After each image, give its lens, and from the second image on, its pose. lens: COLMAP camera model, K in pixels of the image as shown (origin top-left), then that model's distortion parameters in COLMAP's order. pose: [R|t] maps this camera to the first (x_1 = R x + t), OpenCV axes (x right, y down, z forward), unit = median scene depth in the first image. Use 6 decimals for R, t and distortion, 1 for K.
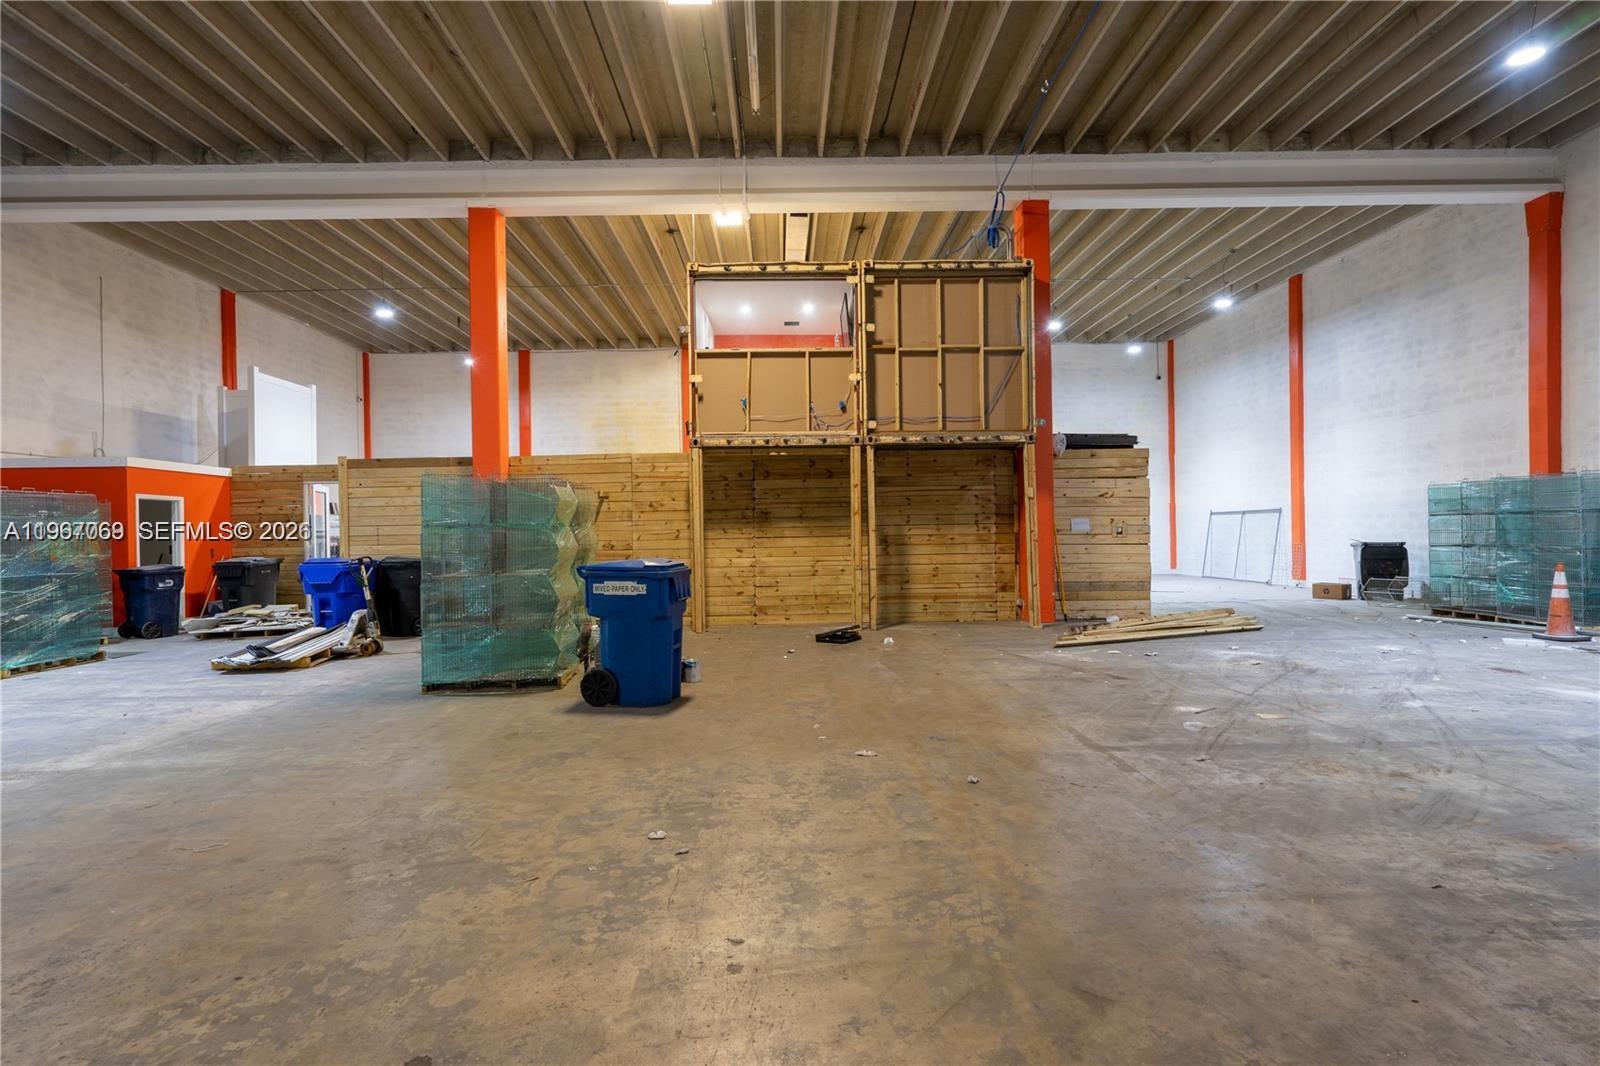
lens RADIAL K [[778.9, 0, 798.2], [0, 778.9, 537.1], [0, 0, 1]] dist [-0.002062, 0.000078]
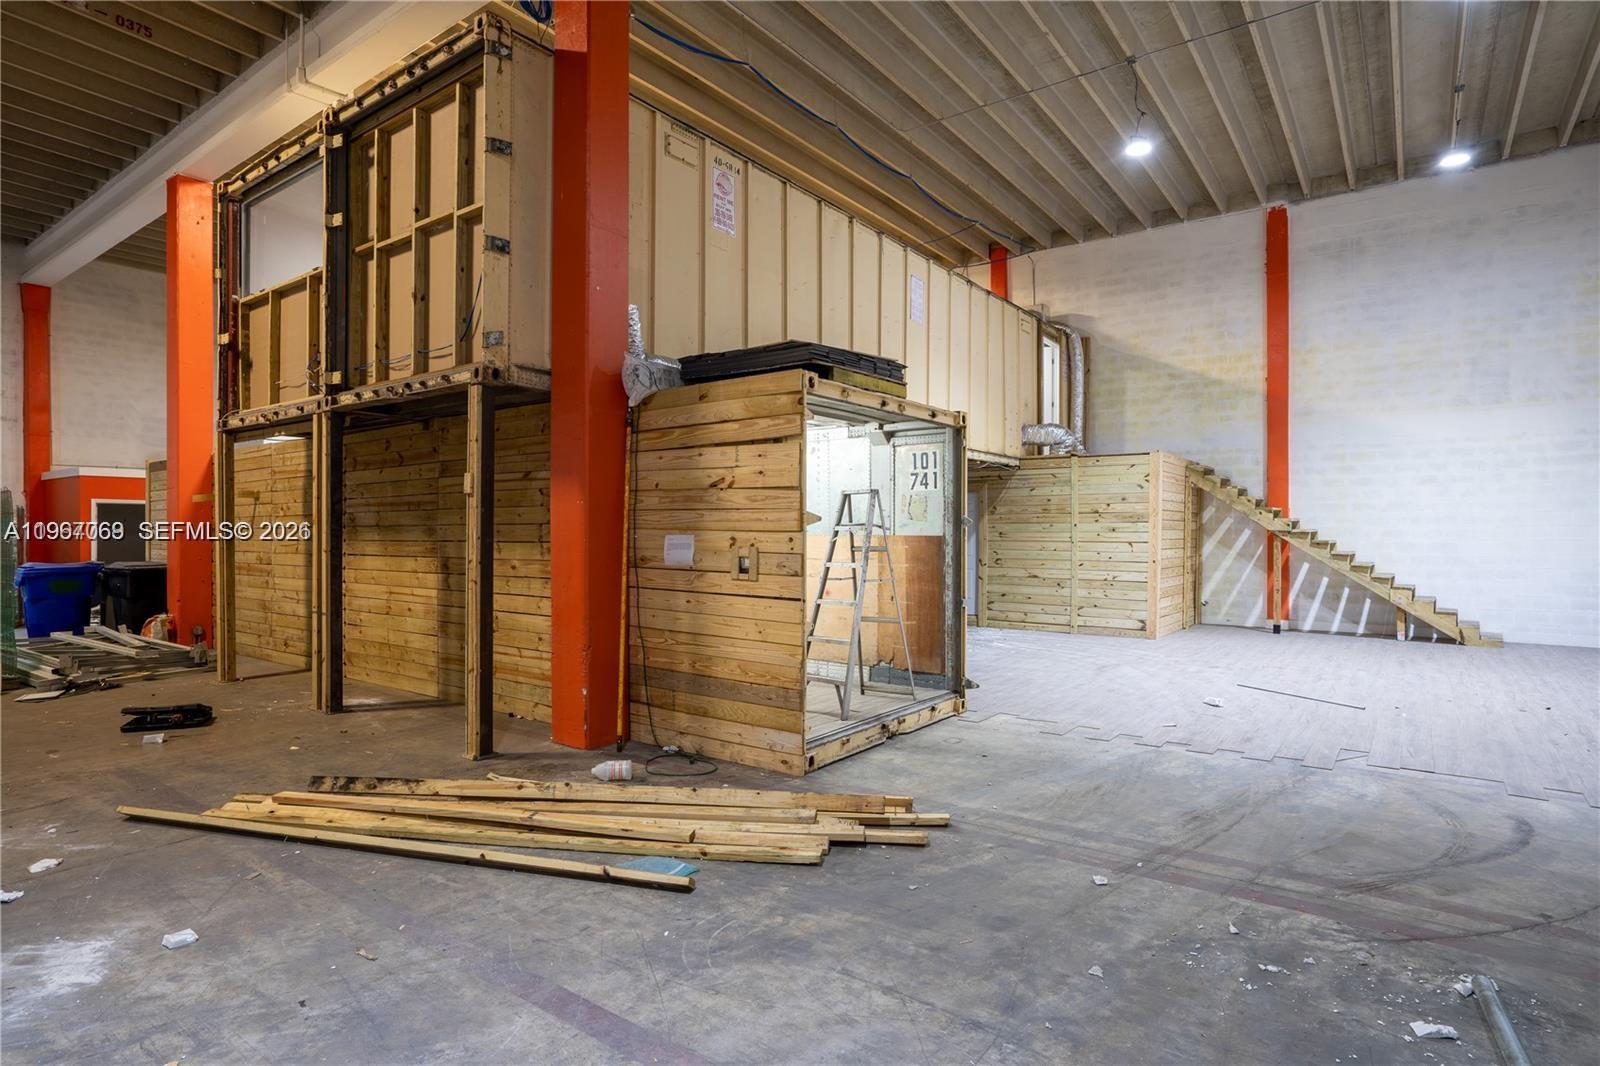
lens RADIAL K [[843.7, 0, 801.5], [0, 843.7, 534.6], [0, 0, 1]] dist [-0.005782, 0.000651]
pose [[0.787392, 0.018434, -0.616177, 0.729408], [-0.016750, 0.999824, 0.008507, -0.029794], [0.616225, 0.003623, 0.787562, 0.647915]]
